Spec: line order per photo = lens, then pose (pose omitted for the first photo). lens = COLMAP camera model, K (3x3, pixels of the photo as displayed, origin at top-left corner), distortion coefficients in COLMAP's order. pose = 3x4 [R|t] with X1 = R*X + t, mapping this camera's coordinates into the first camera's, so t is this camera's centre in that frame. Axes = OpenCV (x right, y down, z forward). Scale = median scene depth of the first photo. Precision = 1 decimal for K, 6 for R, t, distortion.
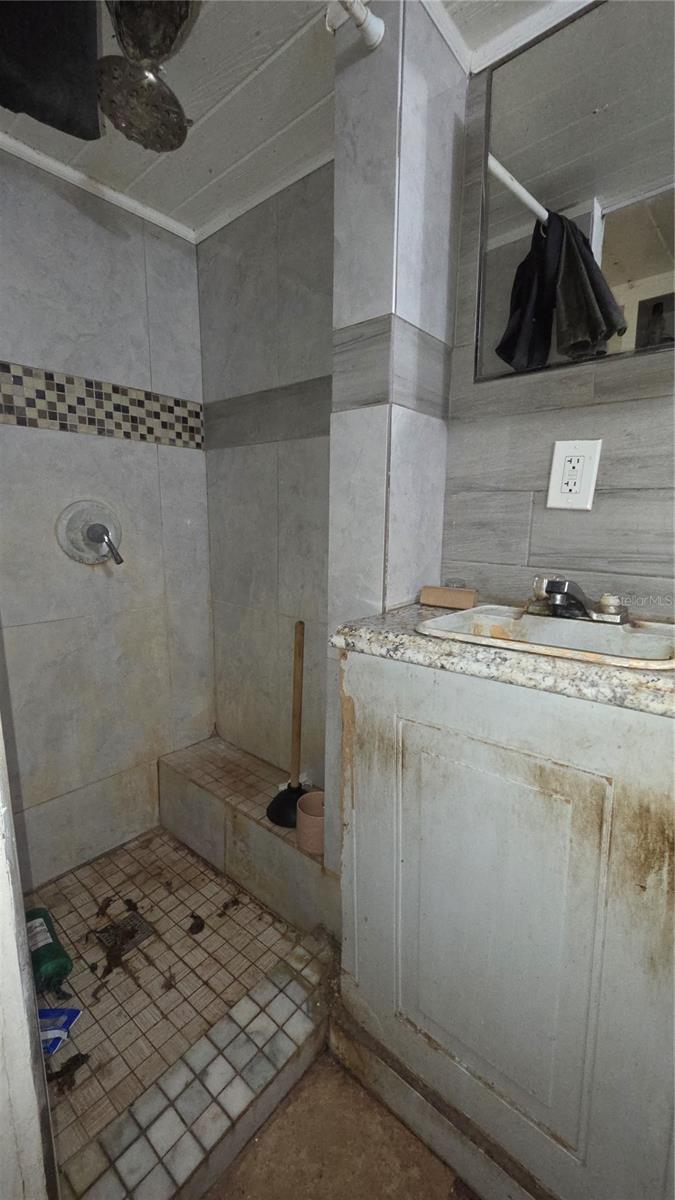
lens RADIAL K [[487.2, 0, 337.5], [0, 487.2, 600.0], [0, 0, 1]] dist [-0.002736, -0.000424]
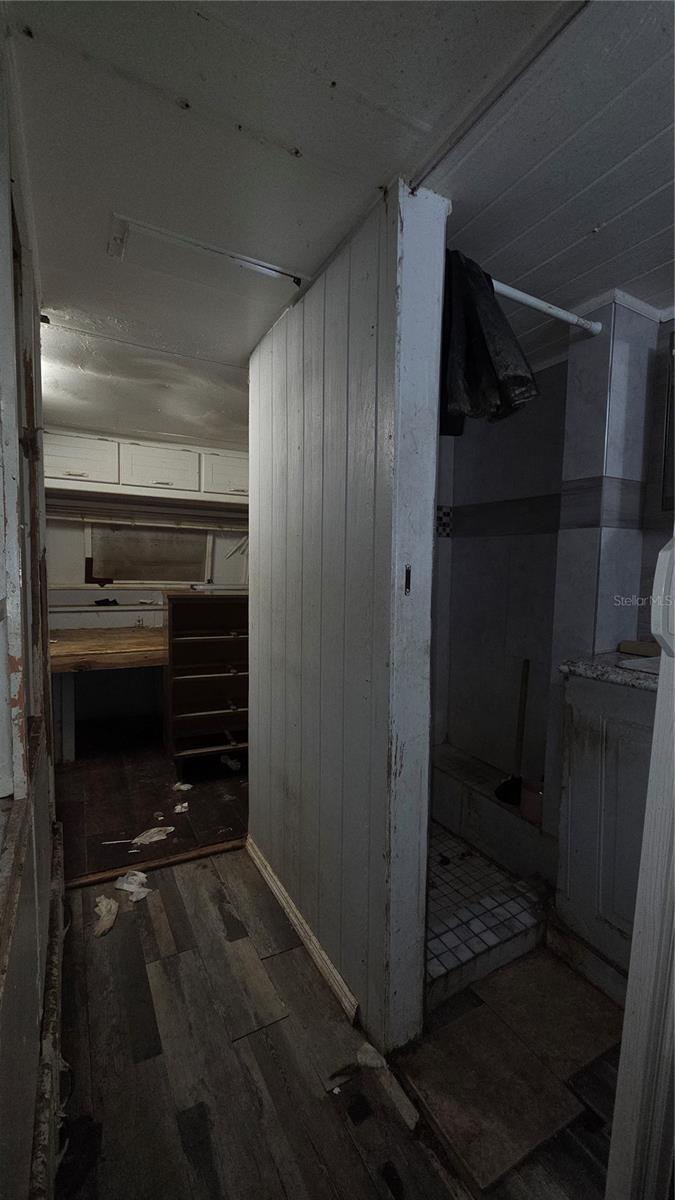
lens RADIAL K [[487.2, 0, 337.5], [0, 487.2, 600.0], [0, 0, 1]] dist [-0.002736, -0.000424]
pose [[0.933980, 0.031186, -0.355962, -0.125235], [-0.066280, 0.994017, -0.086818, 0.041154], [0.351125, 0.104679, 0.930459, -0.789039]]
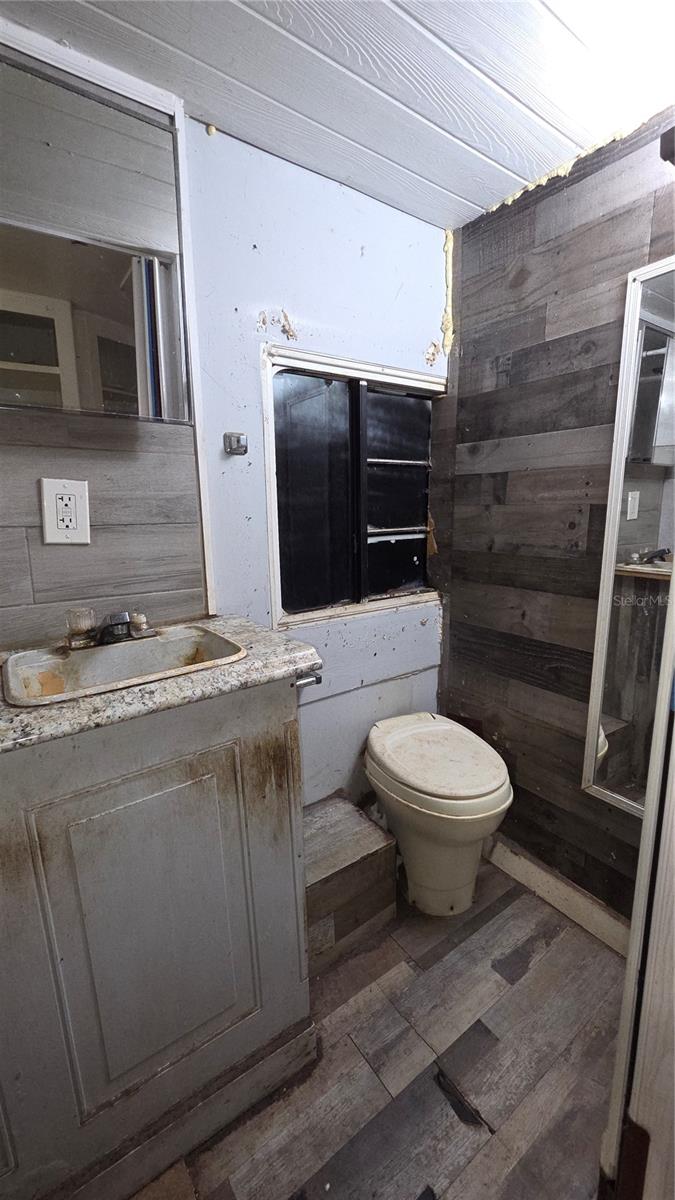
lens RADIAL K [[487.2, 0, 337.5], [0, 487.2, 600.0], [0, 0, 1]] dist [-0.002736, -0.000424]
pose [[0.237137, -0.194337, 0.951840, -0.418985], [0.177875, 0.971909, 0.154120, -0.130657], [-0.955053, 0.132761, 0.265044, 0.188471]]
